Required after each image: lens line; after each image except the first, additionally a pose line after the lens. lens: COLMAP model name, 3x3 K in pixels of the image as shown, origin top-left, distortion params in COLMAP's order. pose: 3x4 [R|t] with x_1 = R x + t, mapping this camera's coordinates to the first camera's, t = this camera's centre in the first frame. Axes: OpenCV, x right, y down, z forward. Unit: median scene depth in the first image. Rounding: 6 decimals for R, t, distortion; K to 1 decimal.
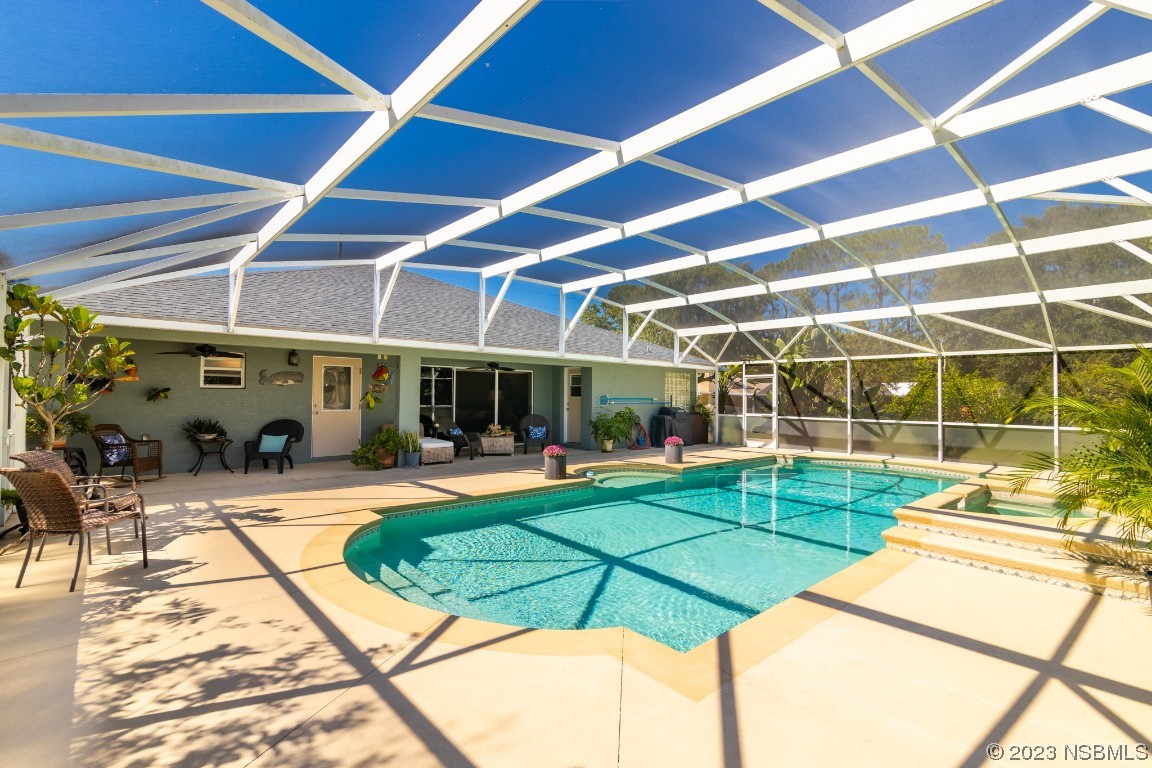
lens RADIAL K [[527.4, 0, 576.0], [0, 527.4, 384.0], [0, 0, 1]] dist [-0.000121, -0.000190]
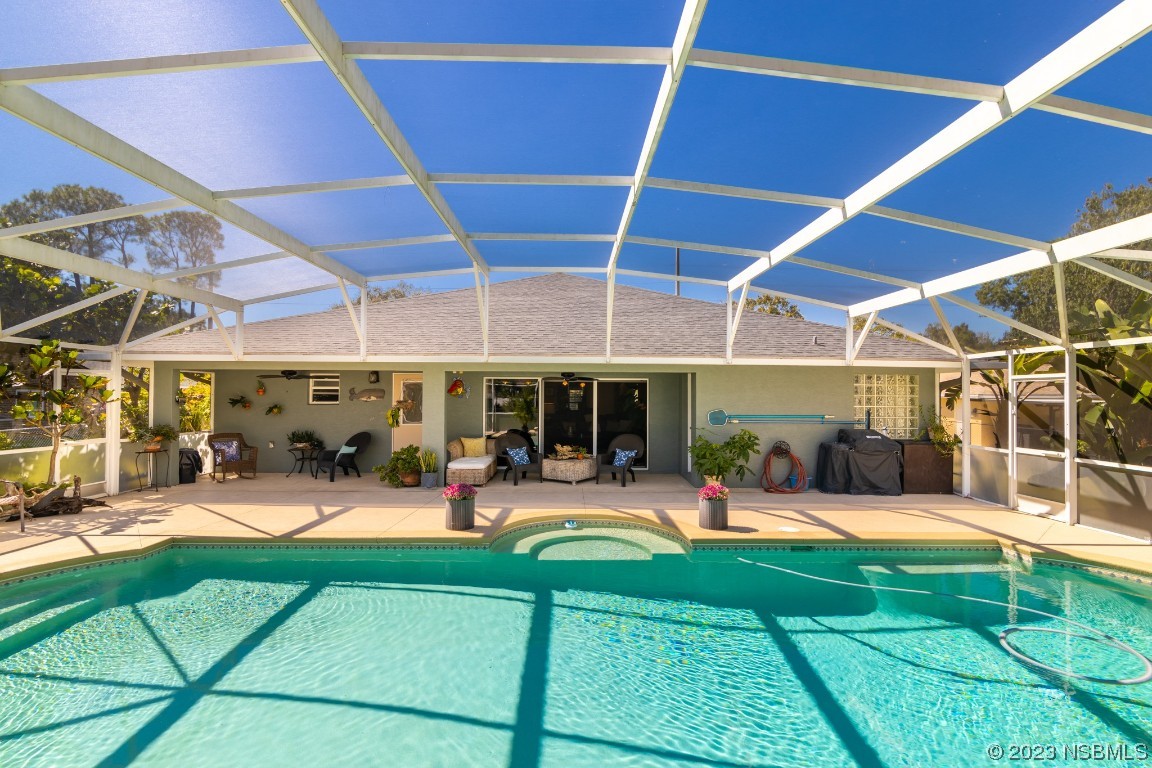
lens RADIAL K [[510.0, 0, 576.0], [0, 510.0, 384.0], [0, 0, 1]] dist [0.000126, -0.000304]
pose [[0.755711, -0.019976, -0.654600, 0.392768], [0.017152, 0.999796, -0.010709, -0.011976], [0.654680, -0.003135, 0.755899, 0.390135]]
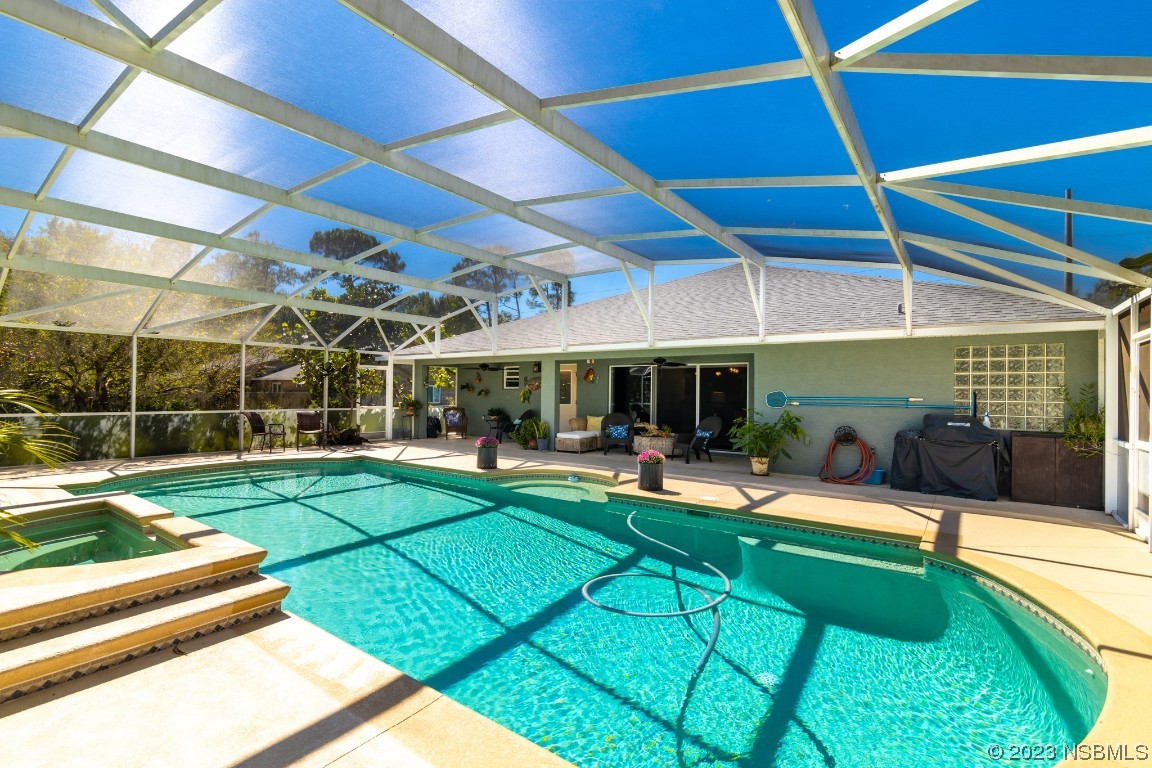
lens RADIAL K [[510.0, 0, 576.0], [0, 510.0, 384.0], [0, 0, 1]] dist [0.000126, -0.000304]
pose [[0.212447, -0.024145, -0.976874, 0.697412], [0.014482, 0.999663, -0.021559, 0.022740], [0.977065, -0.009568, 0.212725, 0.665669]]
